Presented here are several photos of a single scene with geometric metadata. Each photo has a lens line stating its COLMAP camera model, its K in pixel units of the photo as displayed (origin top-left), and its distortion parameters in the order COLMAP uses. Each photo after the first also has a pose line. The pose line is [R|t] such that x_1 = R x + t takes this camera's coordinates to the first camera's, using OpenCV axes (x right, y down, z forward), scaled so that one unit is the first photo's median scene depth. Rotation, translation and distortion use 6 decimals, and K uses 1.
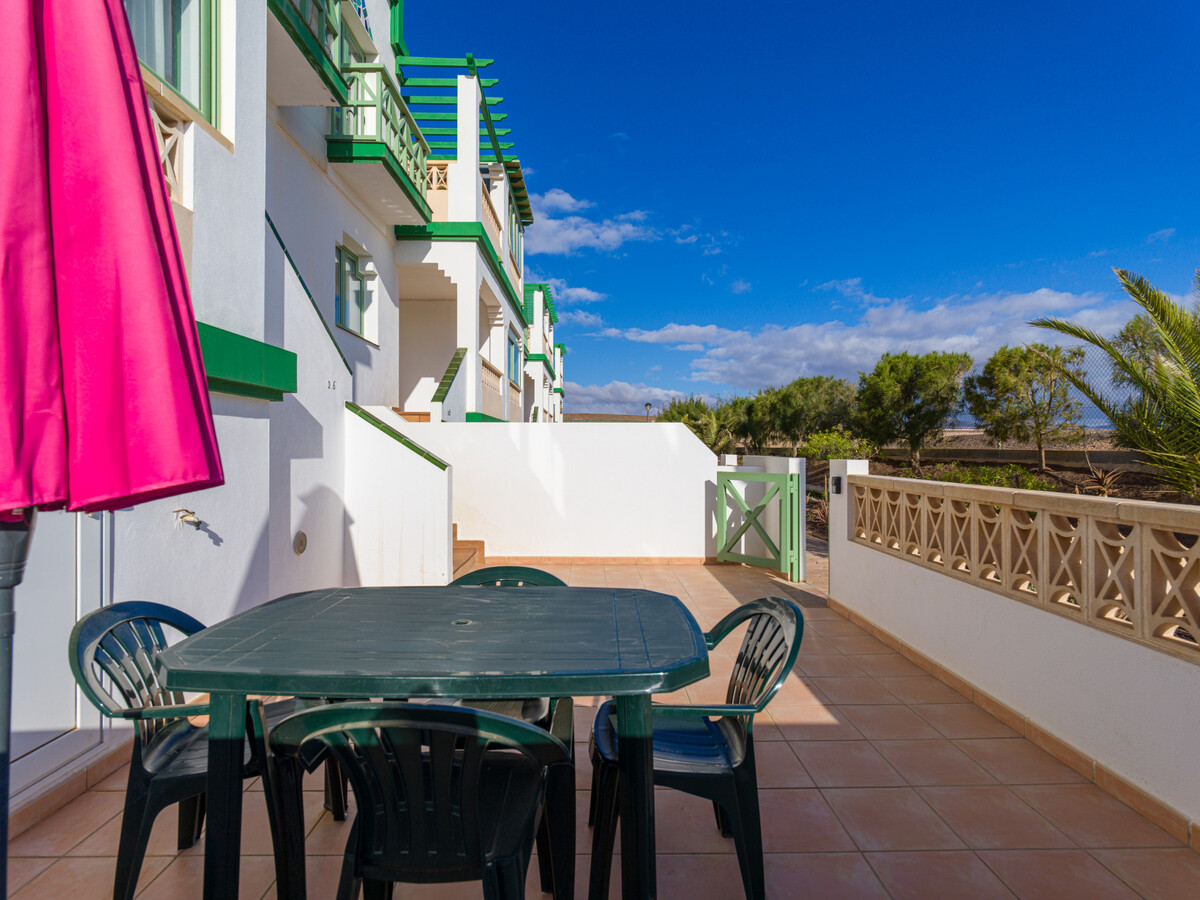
lens RADIAL K [[596.0, 0, 598.3], [0, 596.0, 461.3], [0, 0, 1]] dist [-0.009097, -0.001288]
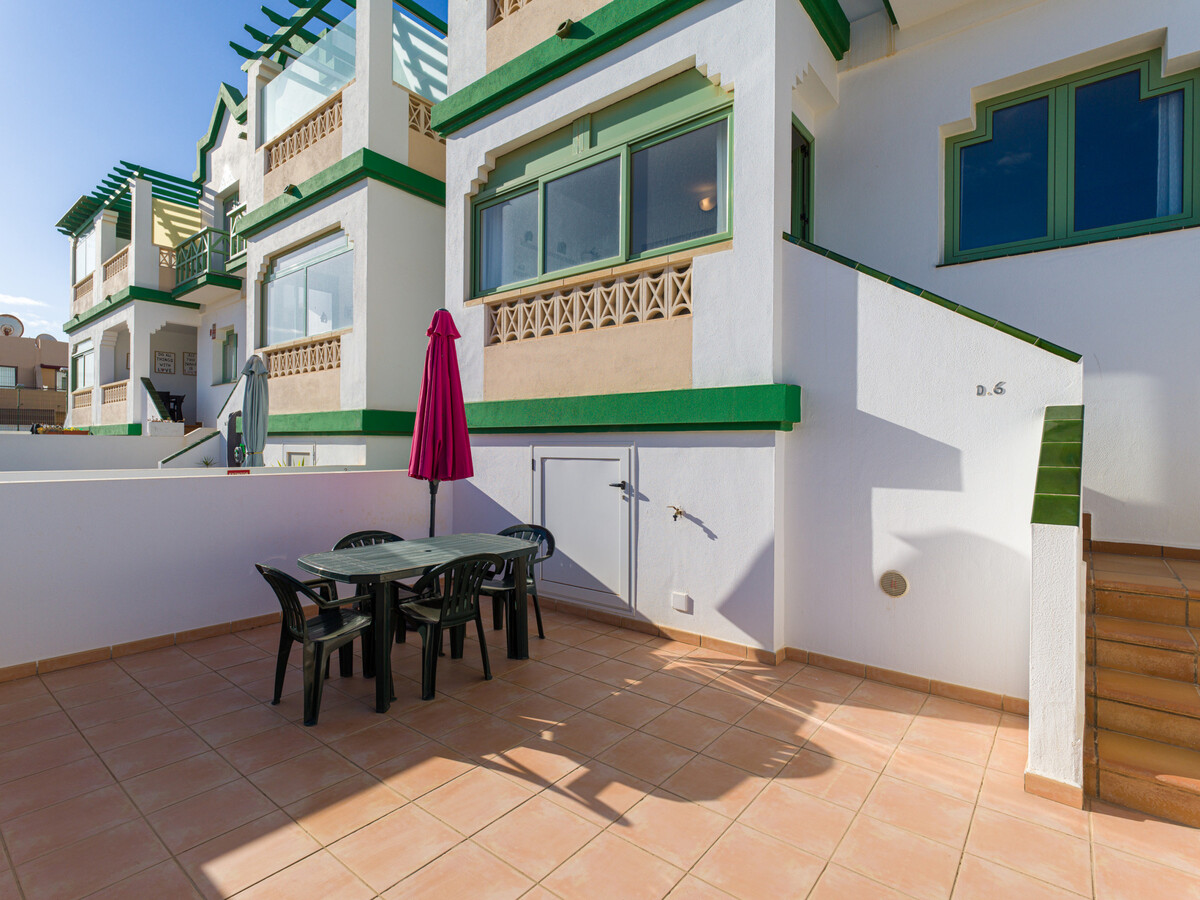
lens RADIAL K [[596.0, 0, 603.4], [0, 596.0, 452.7], [0, 0, 1]] dist [-0.009097, -0.001288]
pose [[-0.629463, 0.018259, -0.776816, 0.211890], [-0.013950, 0.999297, 0.034792, -0.038799], [0.776906, 0.032737, -0.628765, 0.591651]]
